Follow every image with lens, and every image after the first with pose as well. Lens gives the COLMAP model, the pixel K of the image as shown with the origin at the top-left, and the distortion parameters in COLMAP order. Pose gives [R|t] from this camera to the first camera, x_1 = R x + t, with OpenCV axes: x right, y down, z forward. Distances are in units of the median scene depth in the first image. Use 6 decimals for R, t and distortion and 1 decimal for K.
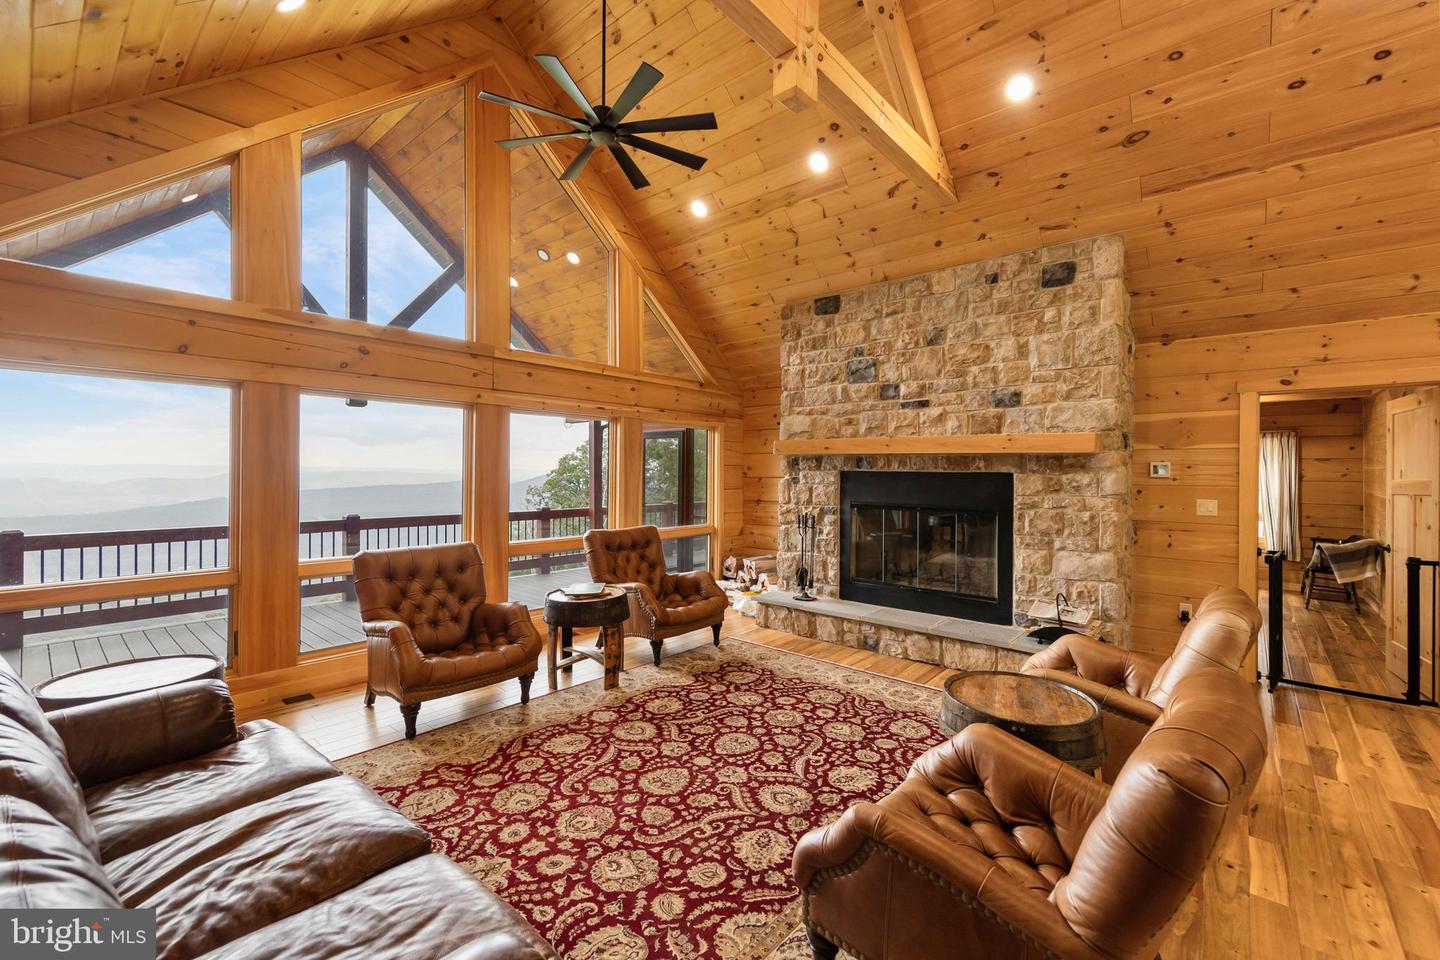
lens RADIAL K [[603.3, 0, 710.7], [0, 603.3, 470.7], [0, 0, 1]] dist [0.007012, -0.000125]
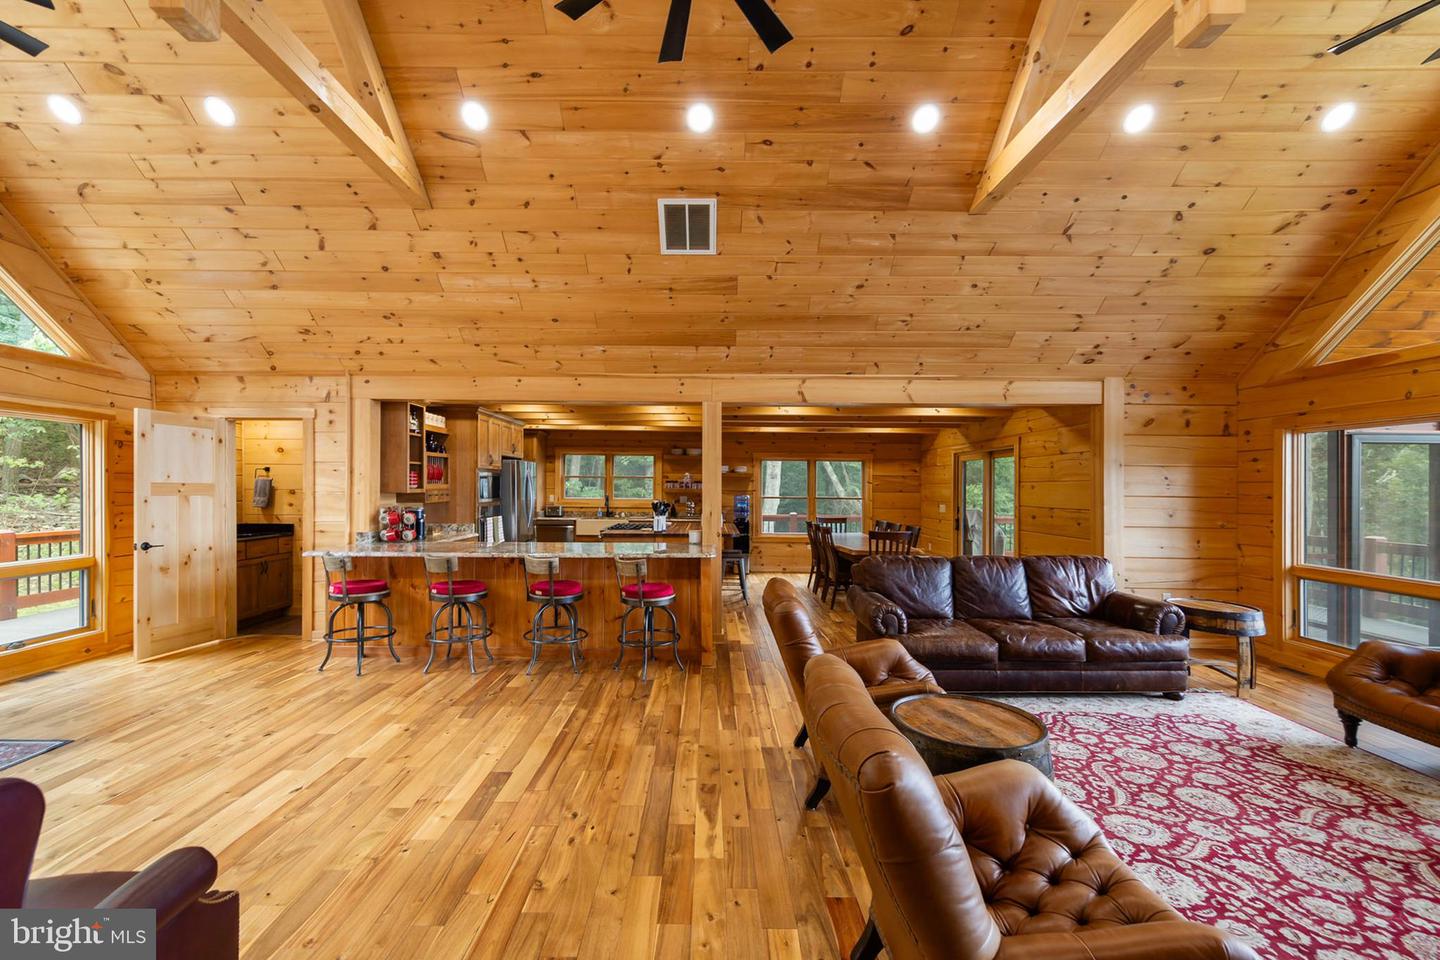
lens RADIAL K [[618.6, 0, 705.8], [0, 618.6, 480.9], [0, 0, 1]] dist [0.007817, -0.000833]
pose [[-0.753029, -0.019928, -0.657686, 0.804330], [-0.014829, 0.999801, -0.013316, 0.007369], [0.657820, -0.000274, -0.753175, 0.801566]]
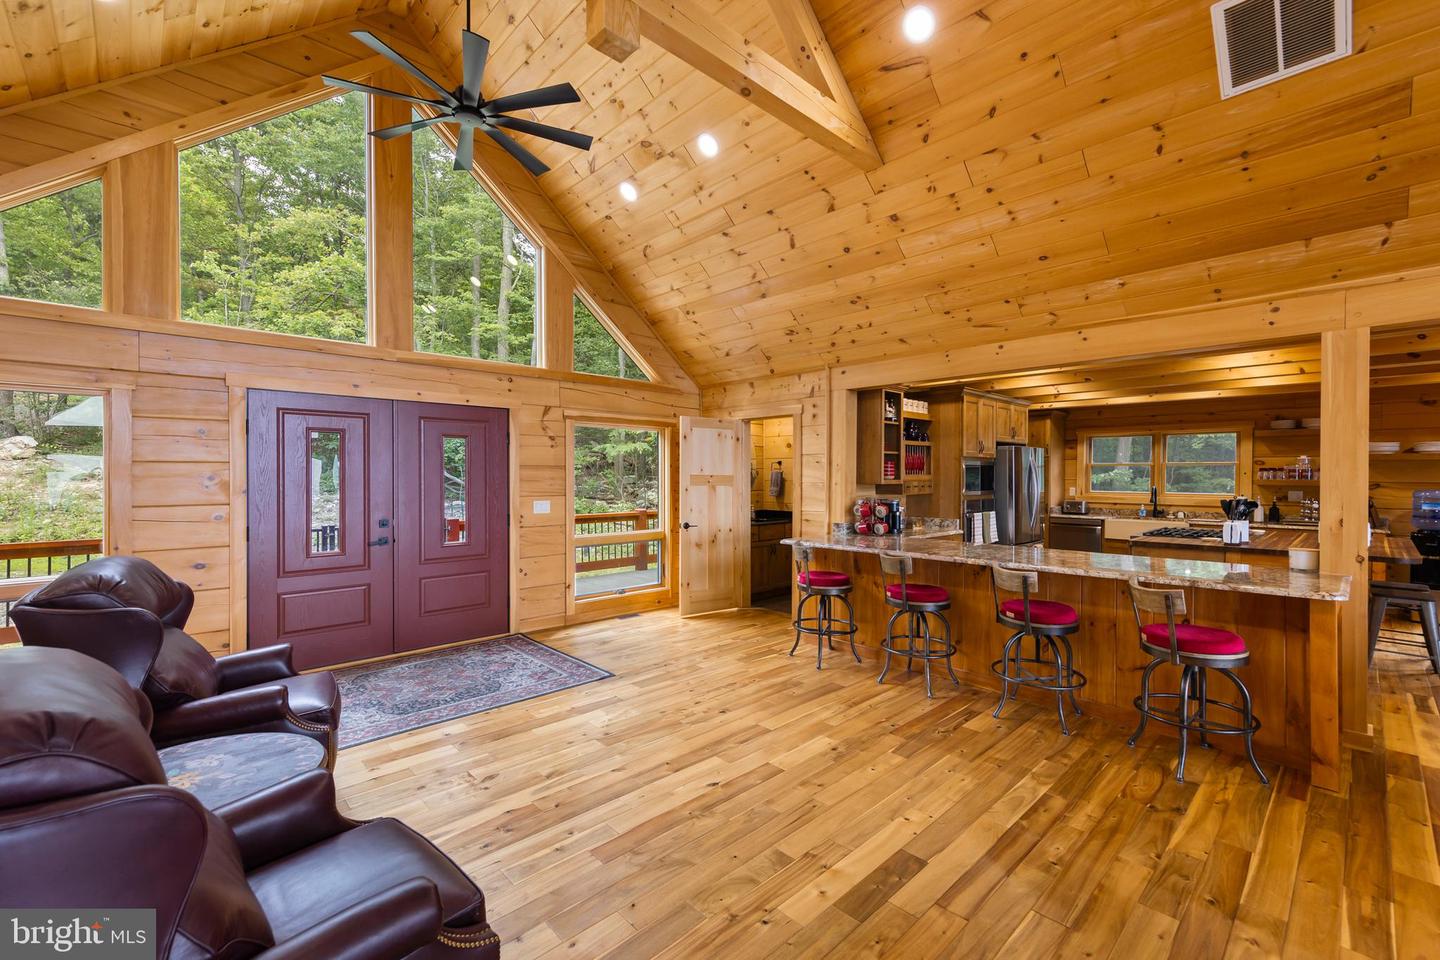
lens RADIAL K [[605.7, 0, 712.5], [0, 605.7, 483.6], [0, 0, 1]] dist [0.006944, -0.000122]
pose [[-0.995133, -0.011923, 0.097820, 0.631273], [-0.010371, 0.999812, 0.016364, 0.006985], [-0.097997, 0.015270, -0.995070, 0.645343]]
